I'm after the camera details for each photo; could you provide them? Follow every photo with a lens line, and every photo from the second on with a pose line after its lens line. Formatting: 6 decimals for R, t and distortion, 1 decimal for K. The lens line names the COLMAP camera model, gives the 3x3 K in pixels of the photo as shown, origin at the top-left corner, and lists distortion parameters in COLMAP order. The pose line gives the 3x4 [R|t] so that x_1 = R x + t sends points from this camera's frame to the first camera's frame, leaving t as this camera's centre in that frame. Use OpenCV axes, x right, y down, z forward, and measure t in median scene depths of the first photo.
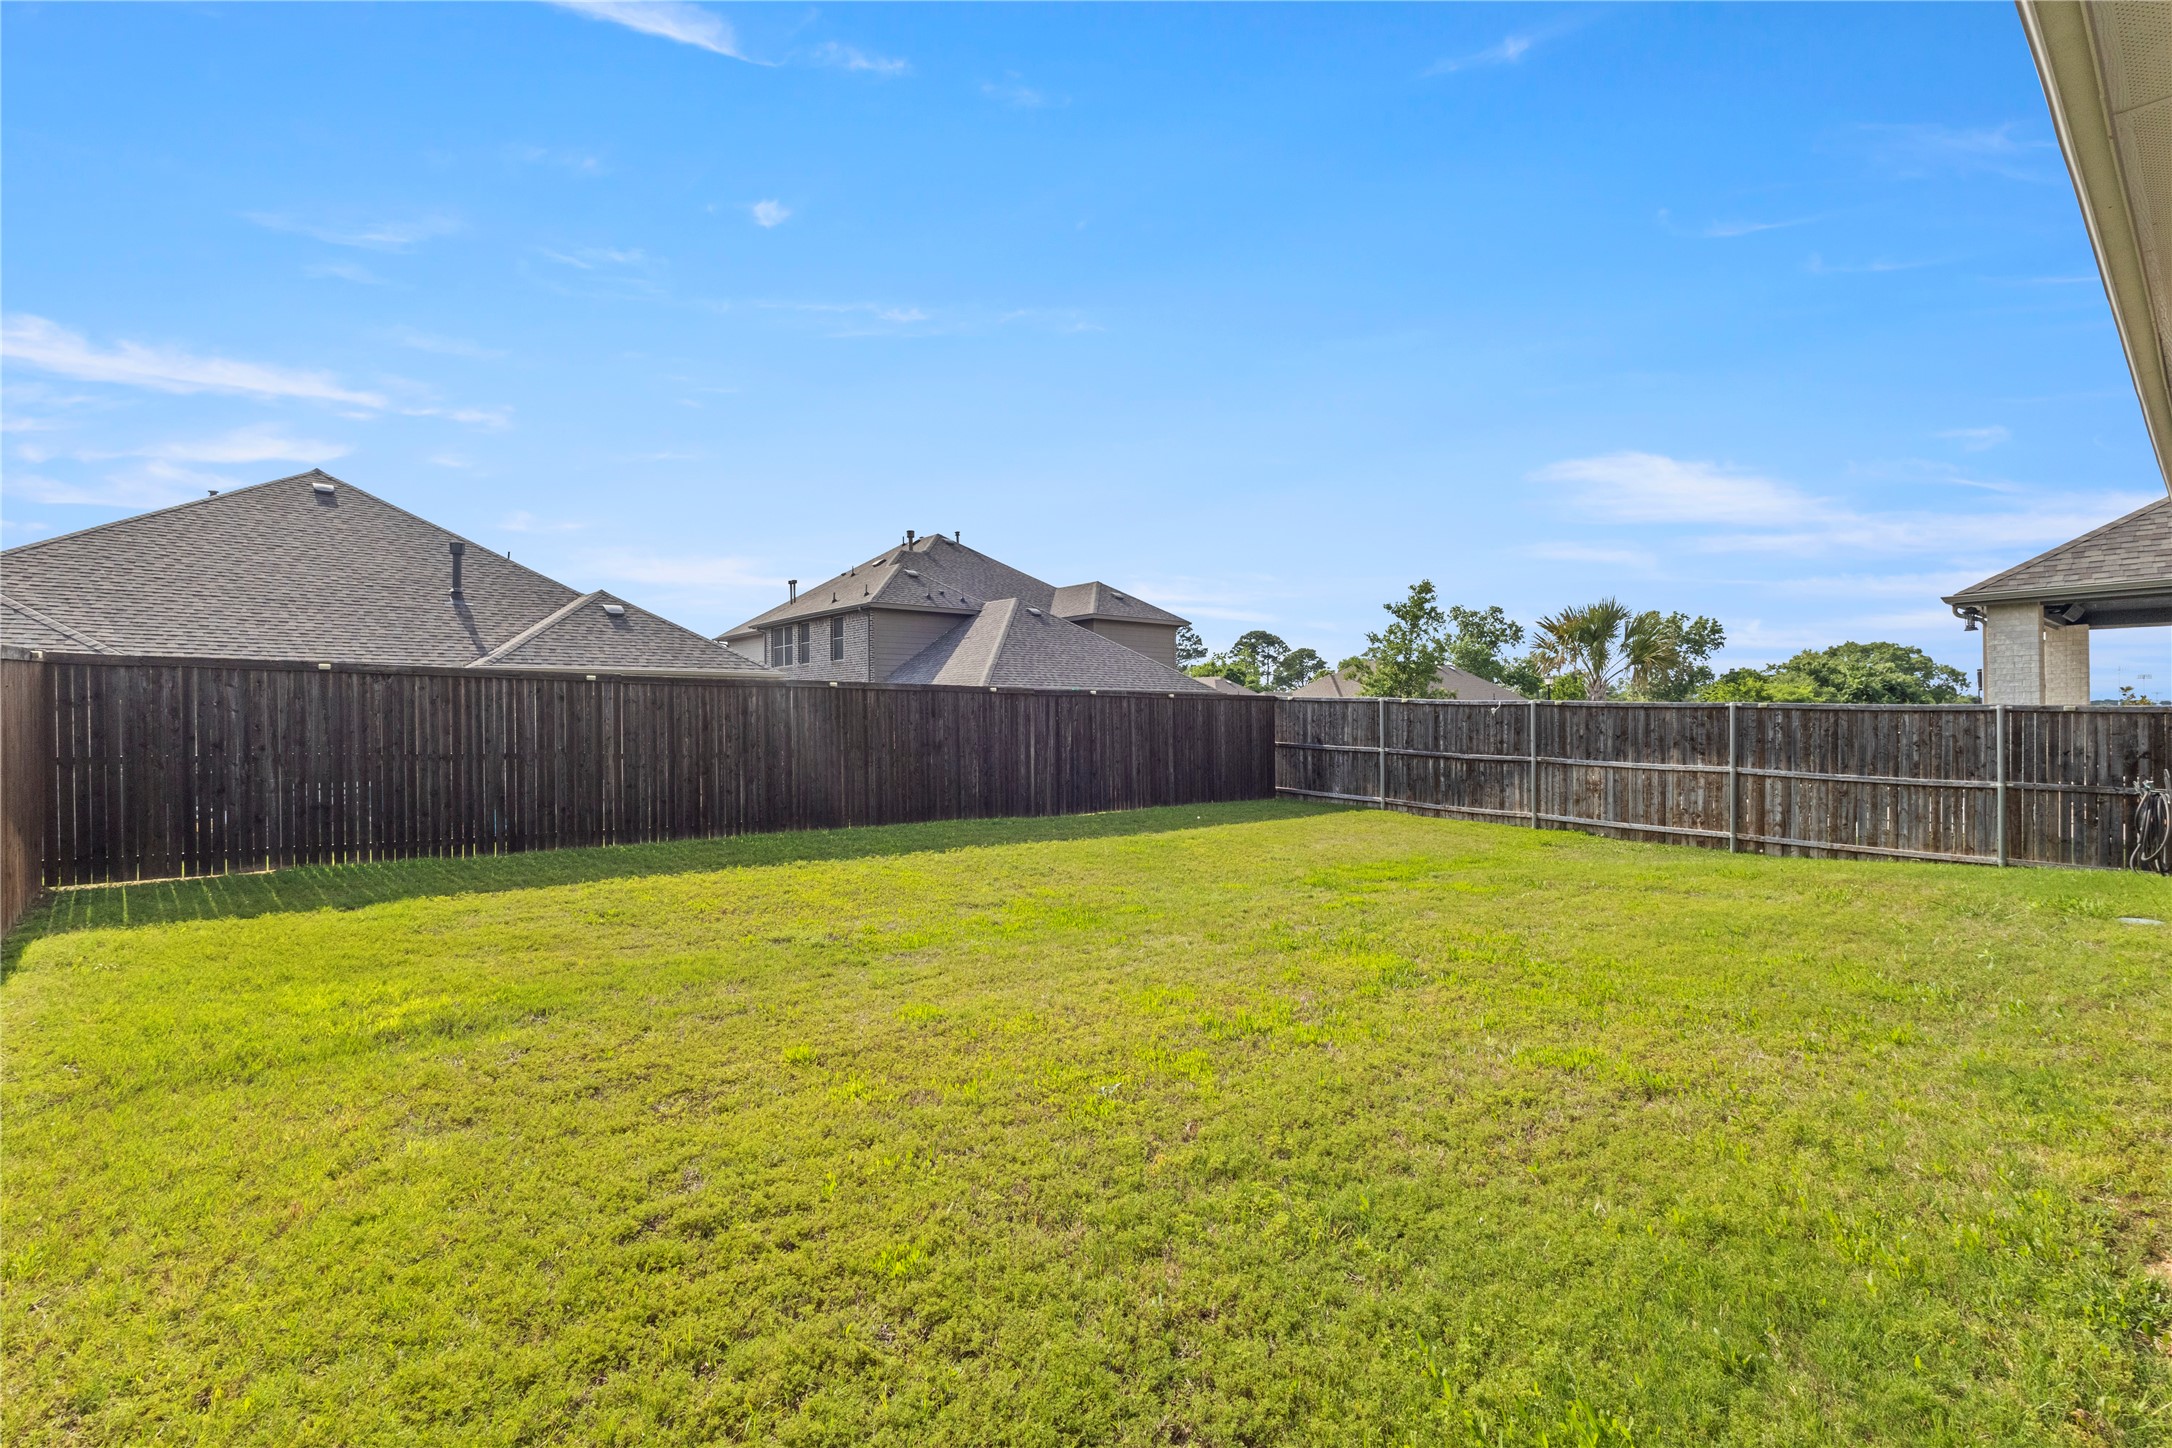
lens RADIAL K [[1003.6, 0, 1082.7], [0, 1003.6, 732.0], [0, 0, 1]] dist [0.003622, 0.000230]
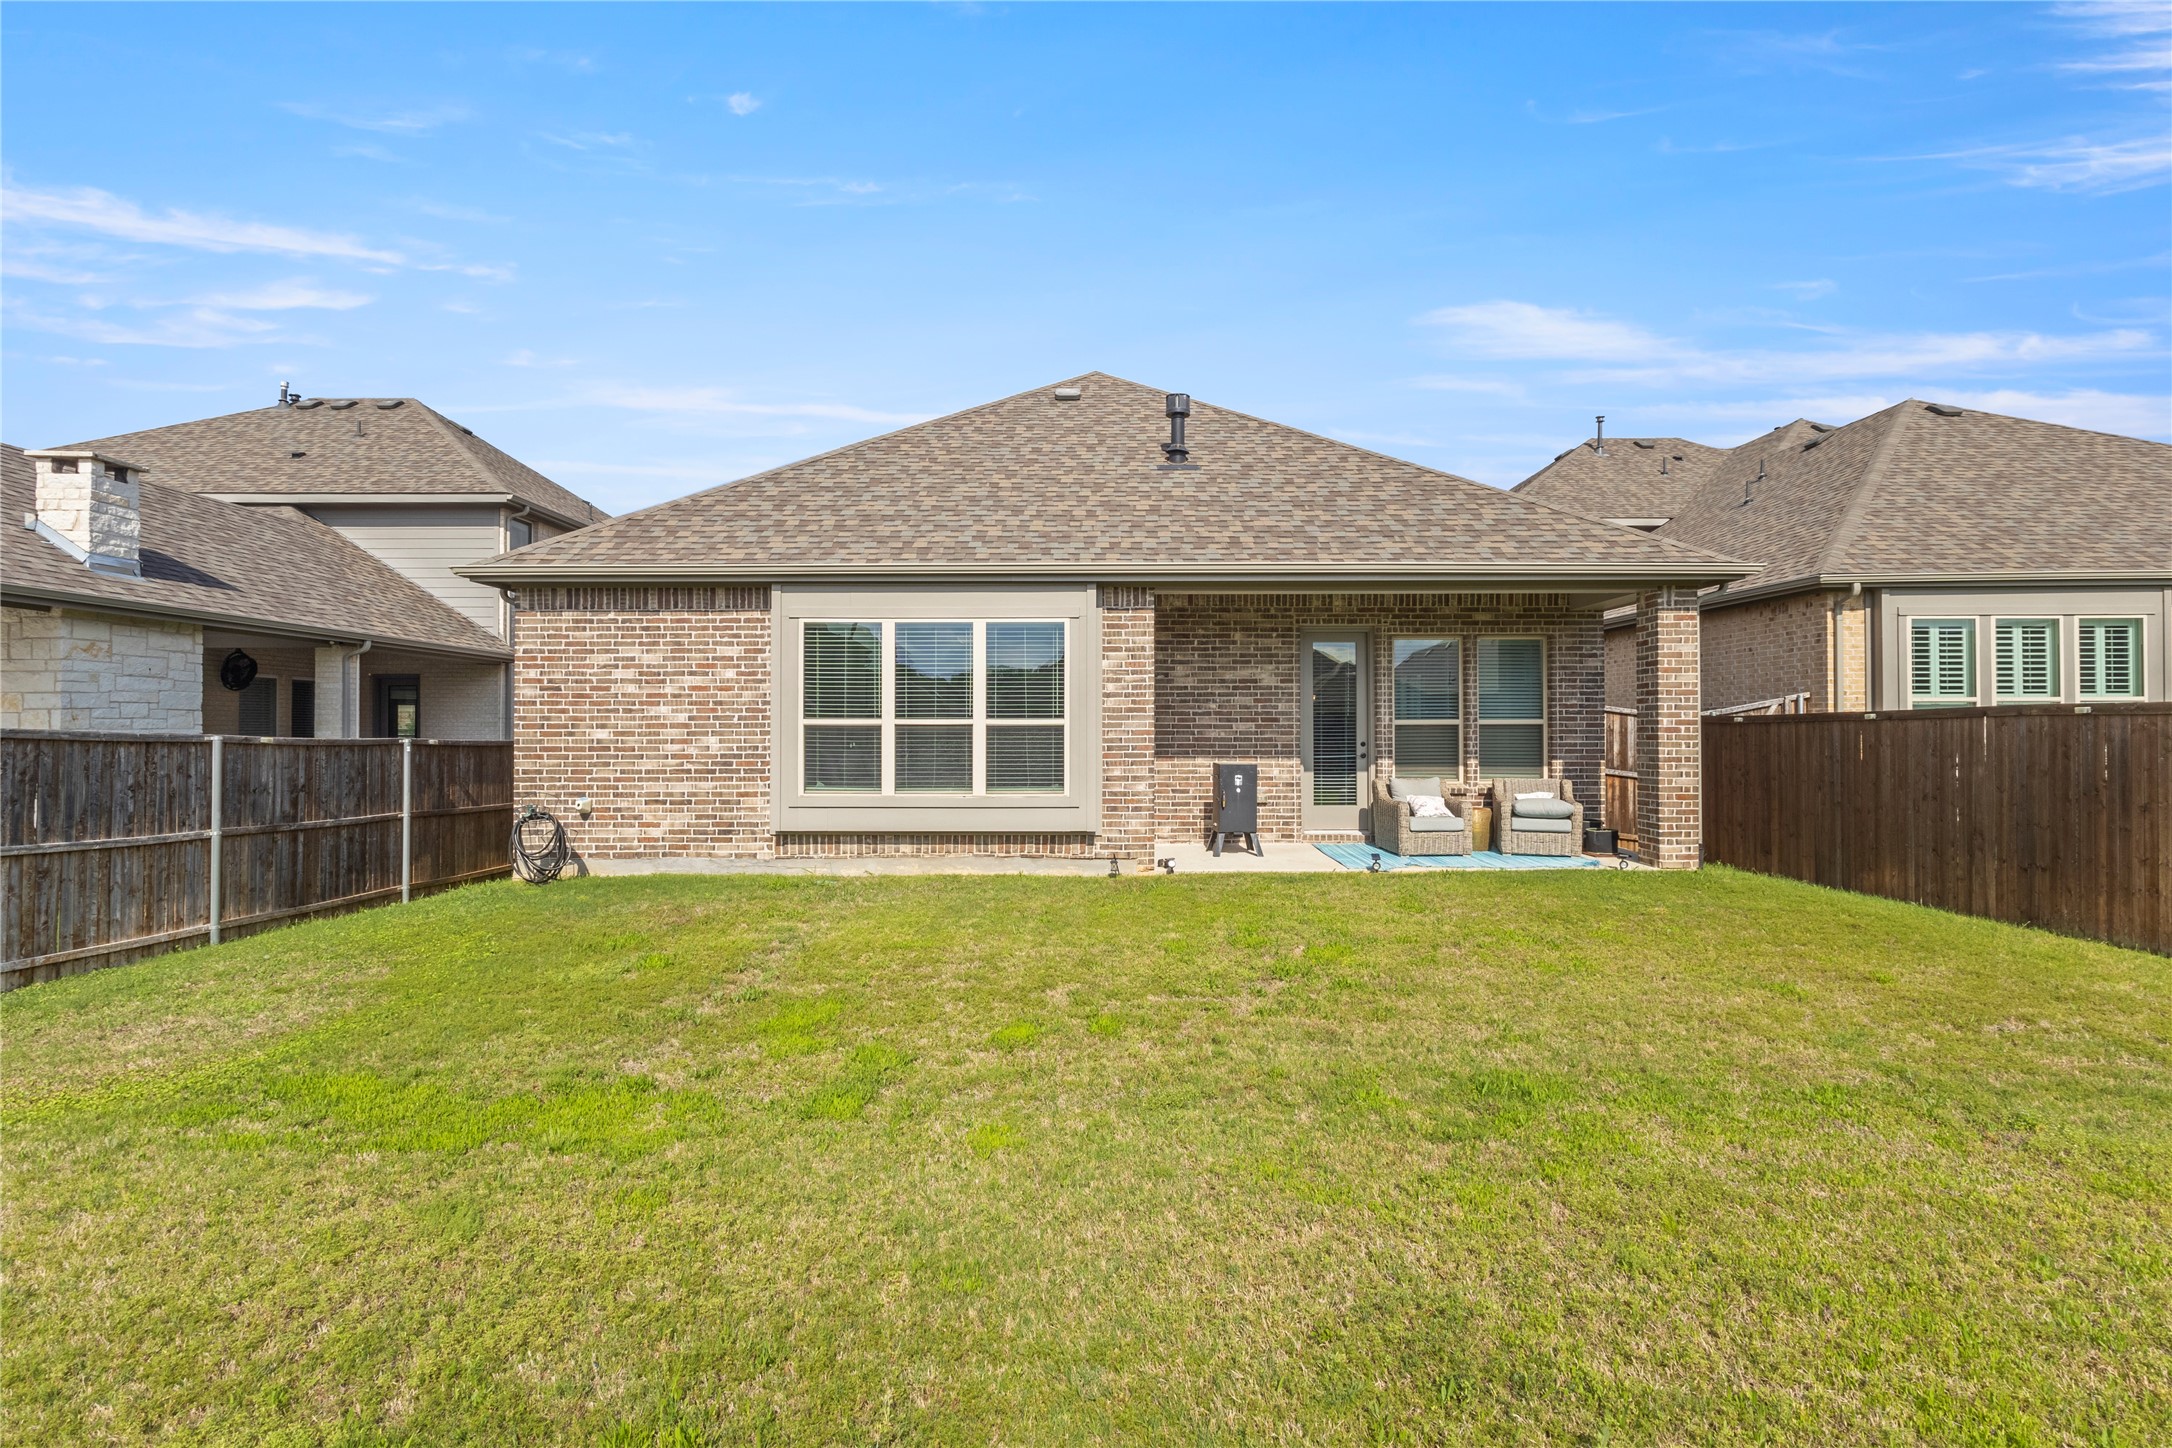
lens RADIAL K [[1003.6, 0, 1089.5], [0, 1003.6, 722.2], [0, 0, 1]] dist [0.003622, 0.000230]
pose [[-0.753314, 0.005851, 0.657635, -0.129174], [-0.001883, 0.999937, -0.011053, -0.023997], [-0.657658, -0.009565, -0.753256, 0.928680]]
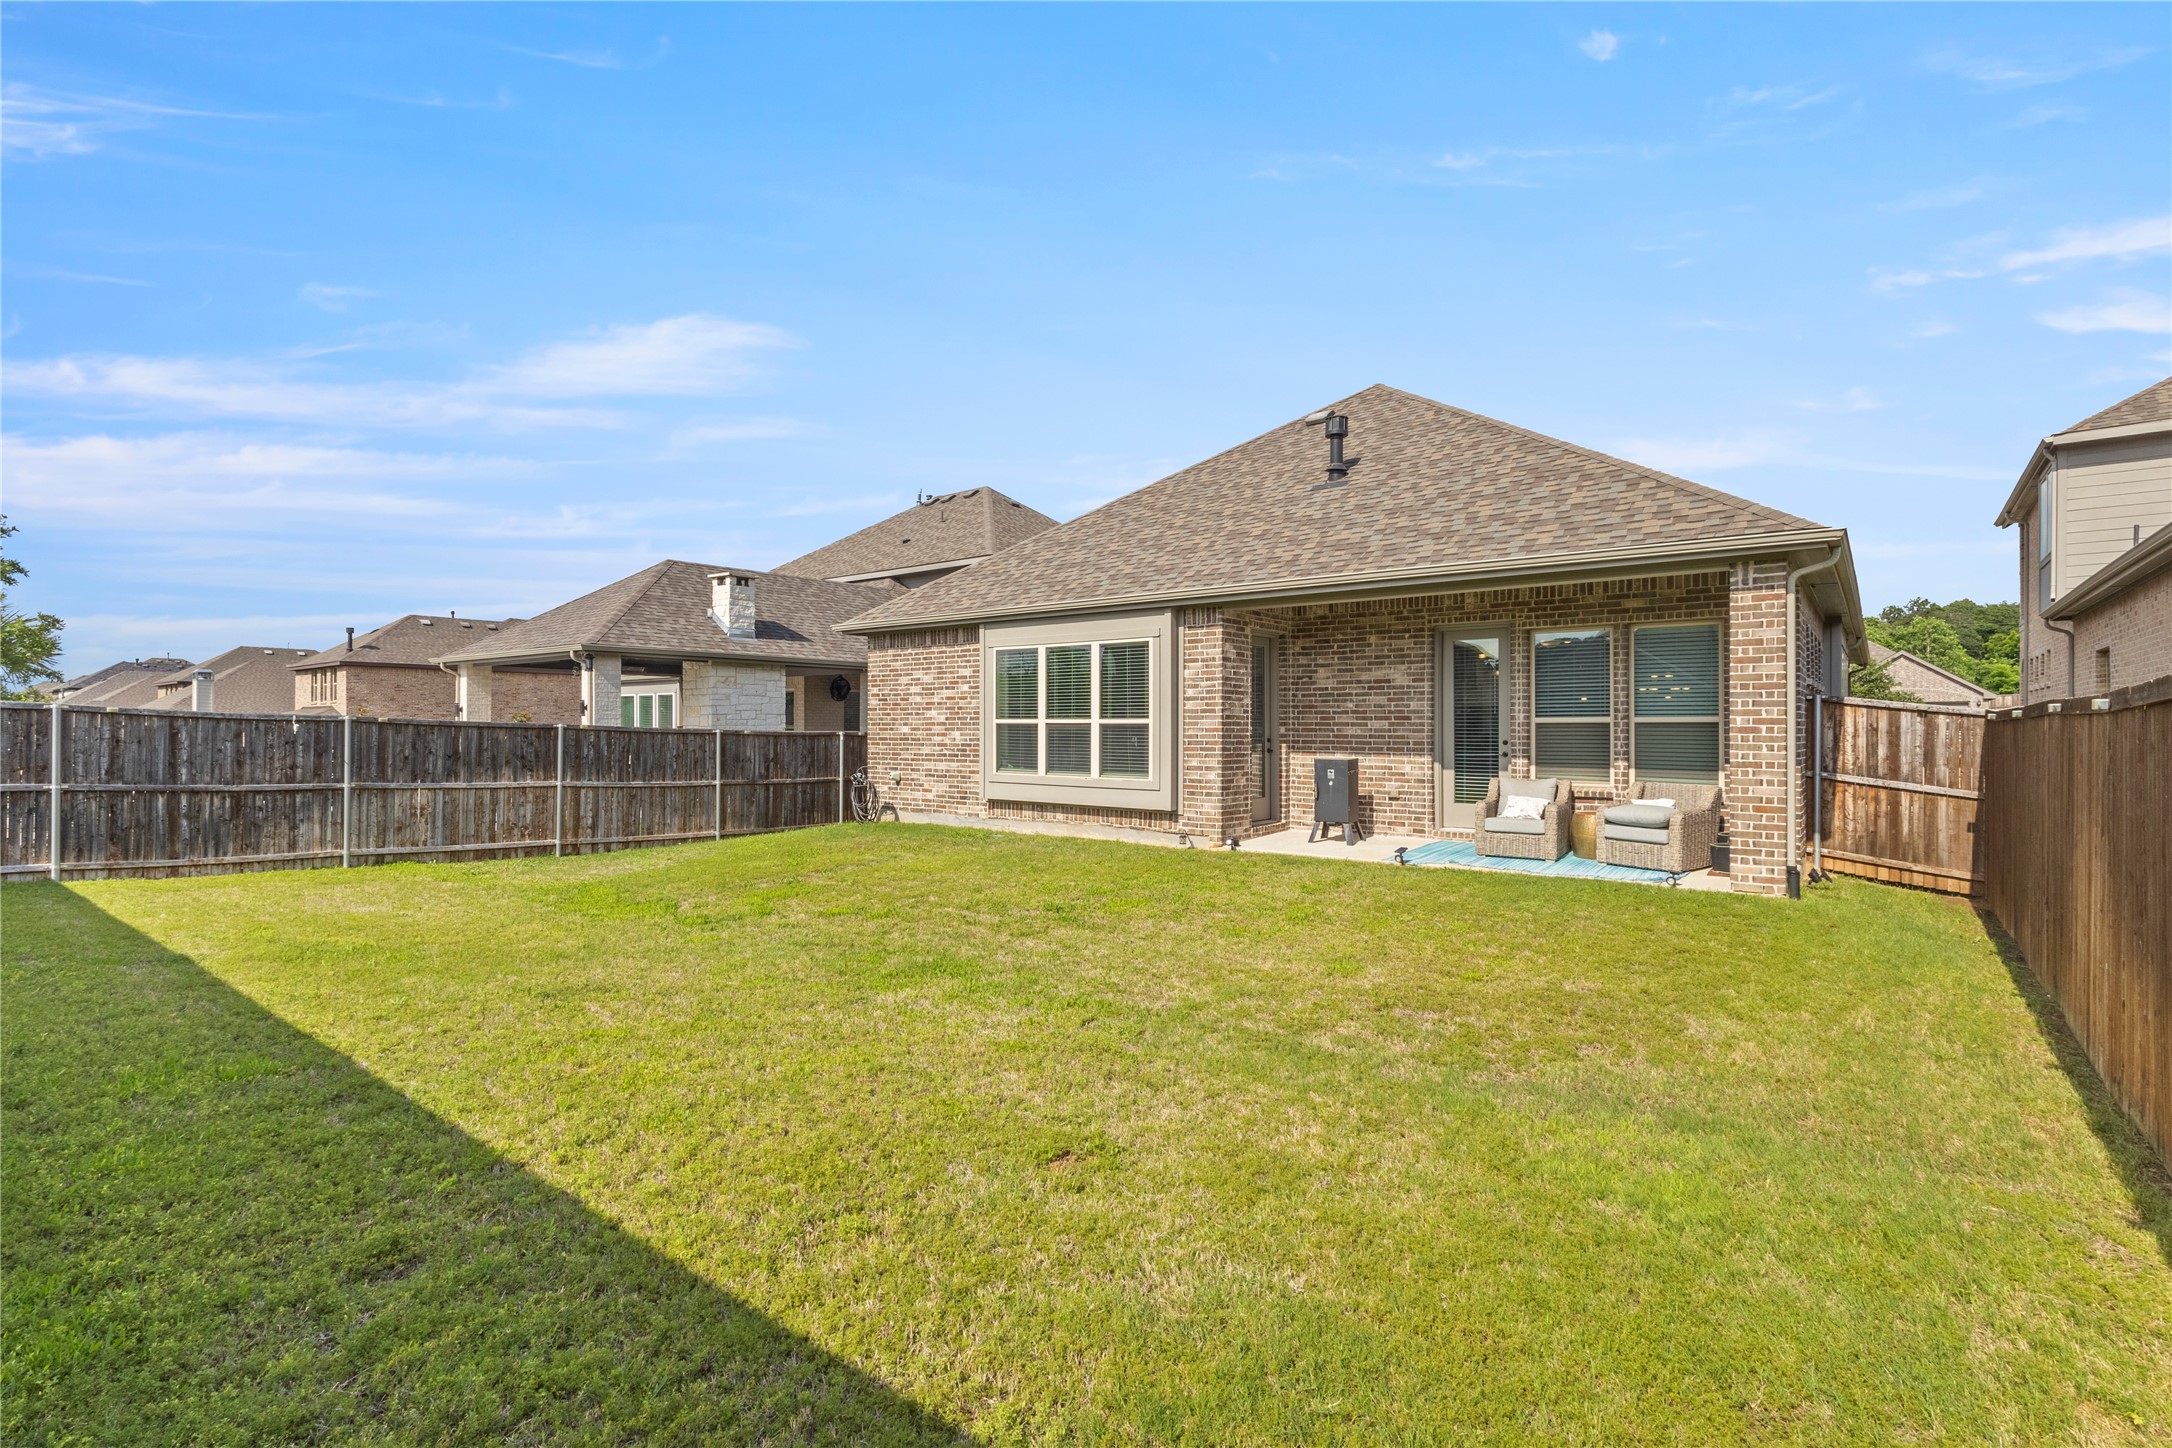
lens RADIAL K [[1003.6, 0, 1077.8], [0, 1003.6, 725.6], [0, 0, 1]] dist [0.003622, 0.000230]
pose [[-0.179171, -0.001899, 0.983816, -0.539272], [-0.003999, 0.999991, 0.001202, -0.029545], [-0.983810, -0.003718, -0.179177, 0.596705]]
